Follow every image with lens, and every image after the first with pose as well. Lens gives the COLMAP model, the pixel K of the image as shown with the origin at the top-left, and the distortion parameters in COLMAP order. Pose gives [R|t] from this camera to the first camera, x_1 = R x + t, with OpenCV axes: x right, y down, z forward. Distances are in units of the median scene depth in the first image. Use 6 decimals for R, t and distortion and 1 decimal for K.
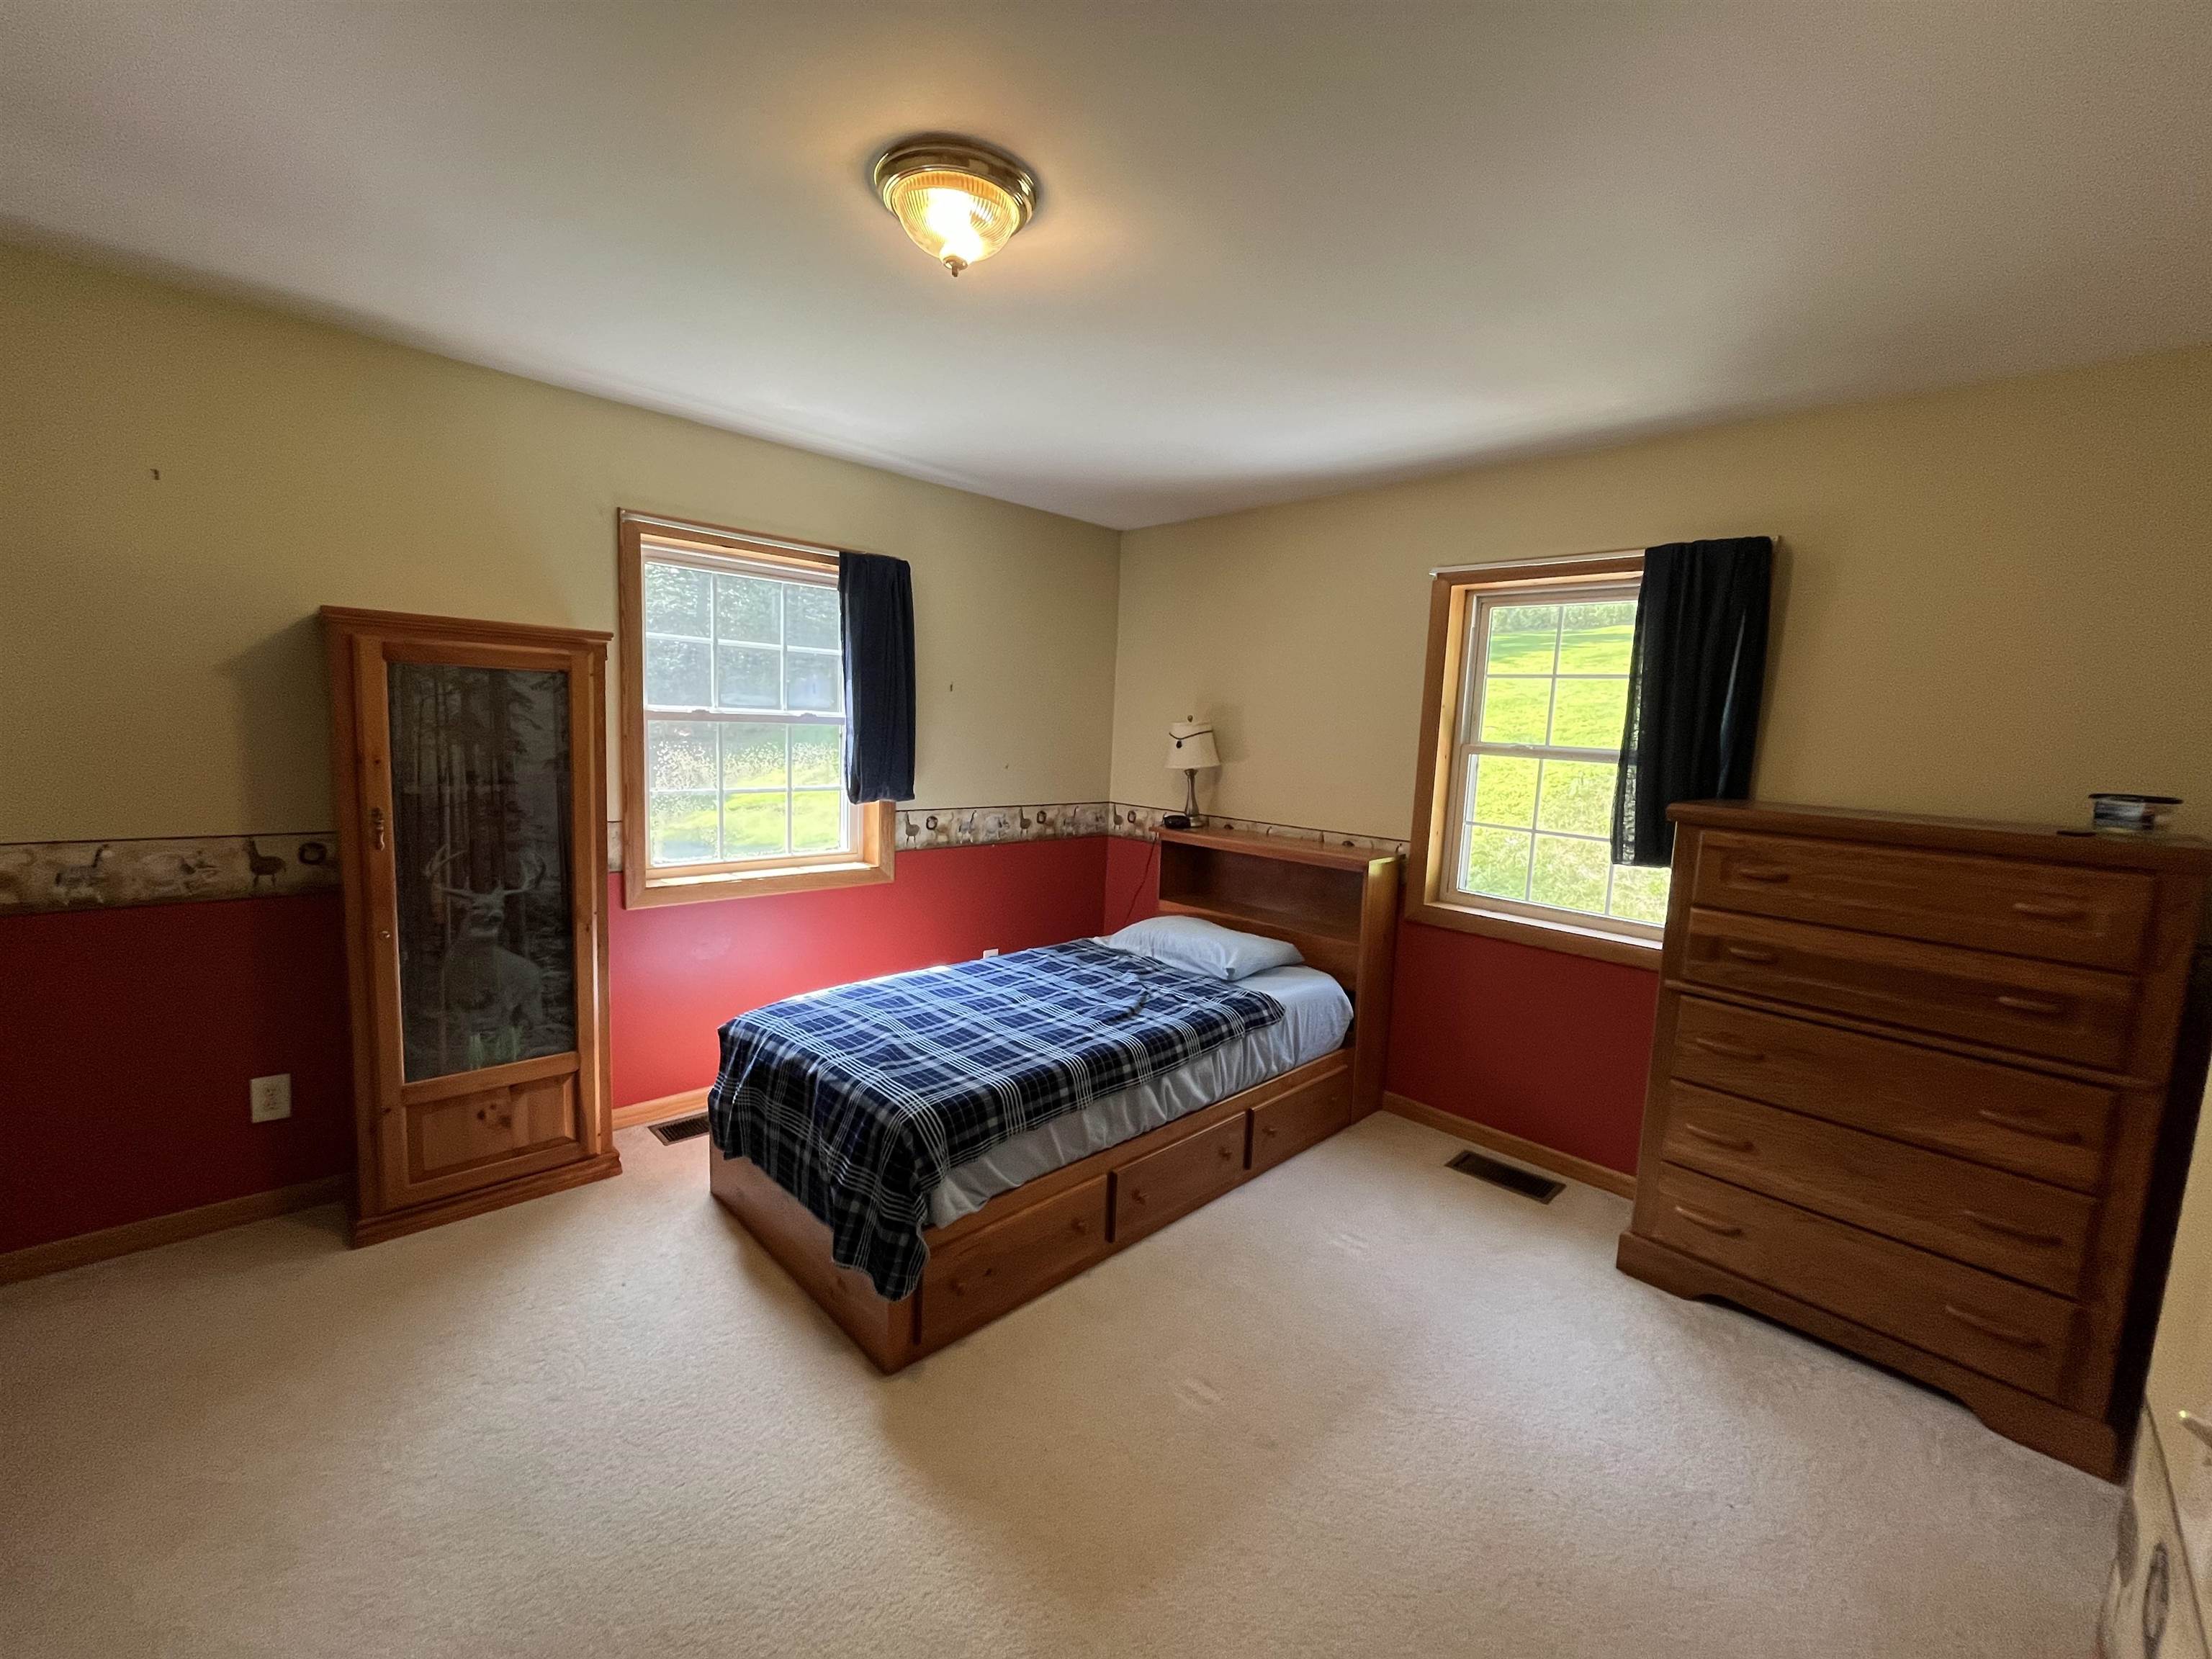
lens RADIAL K [[895.5, 0, 1100.4], [0, 895.5, 822.5], [0, 0, 1]] dist [-0.000979, -0.000419]
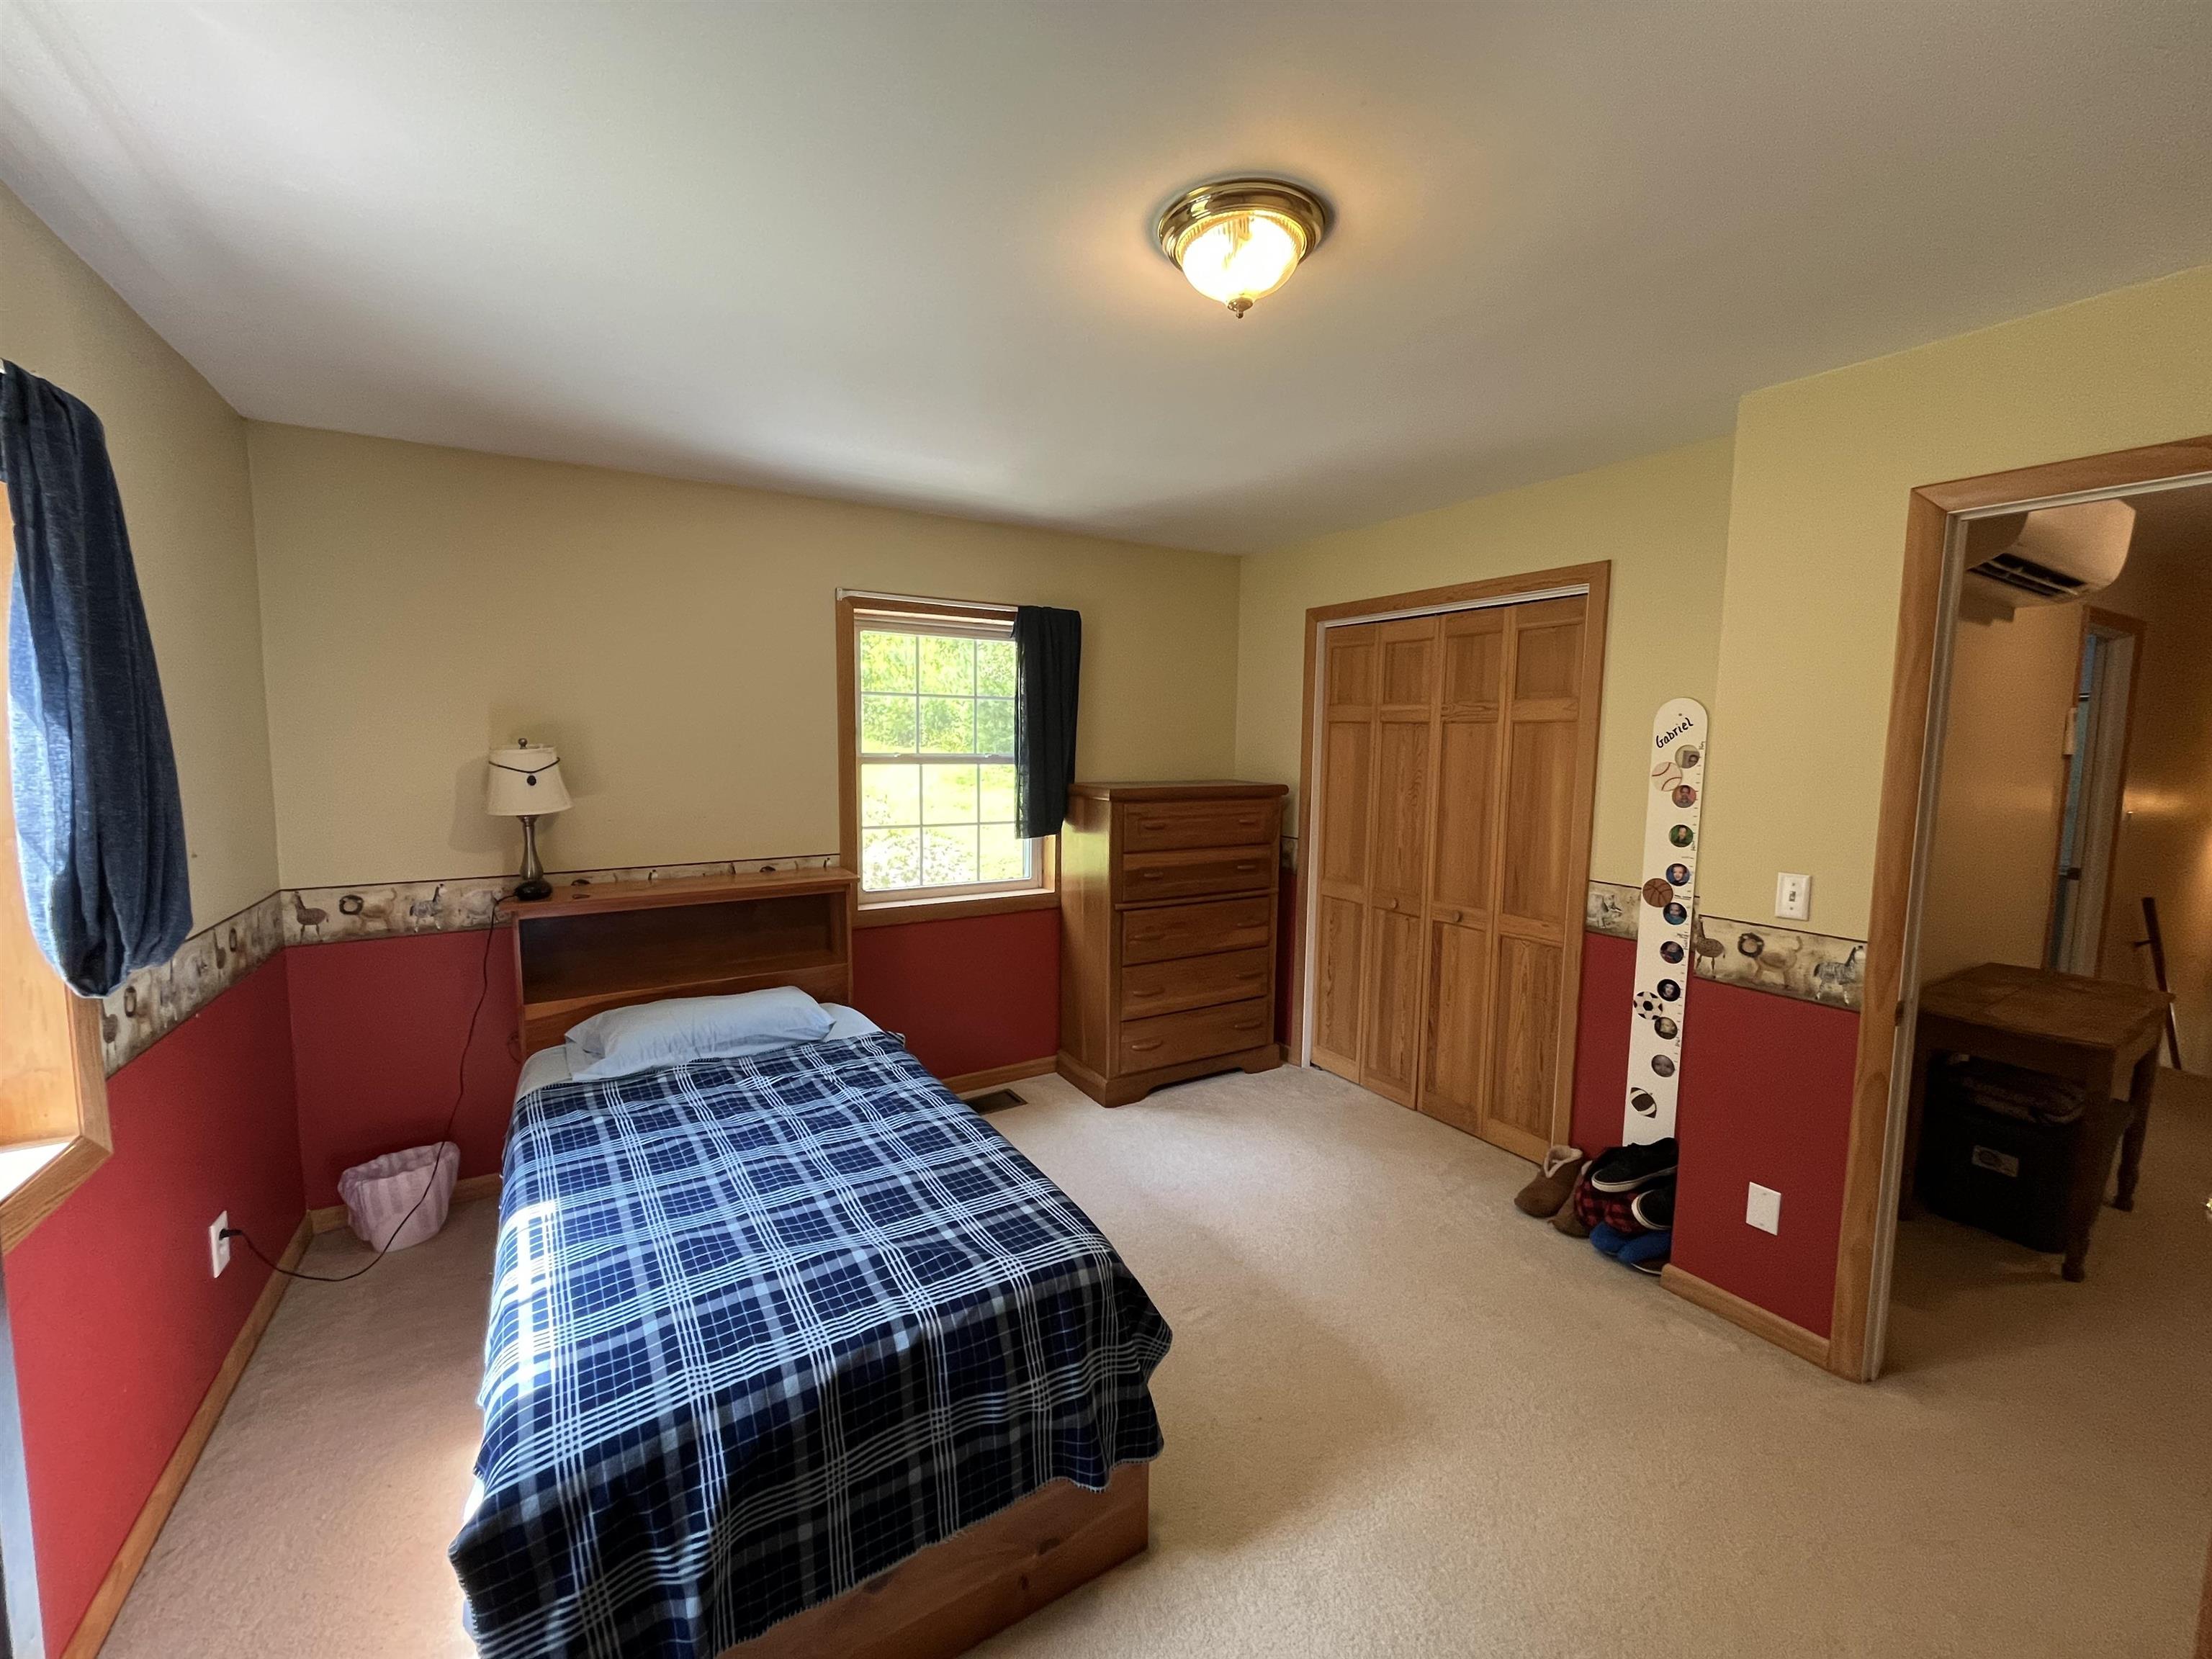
lens RADIAL K [[895.5, 0, 1112.8], [0, 895.5, 823.1], [0, 0, 1]] dist [-0.000979, -0.000419]
pose [[0.209533, -0.136484, 0.968229, -0.678322], [0.112199, 0.987026, 0.114853, -0.112915], [-0.971343, 0.084569, 0.222128, 0.546042]]
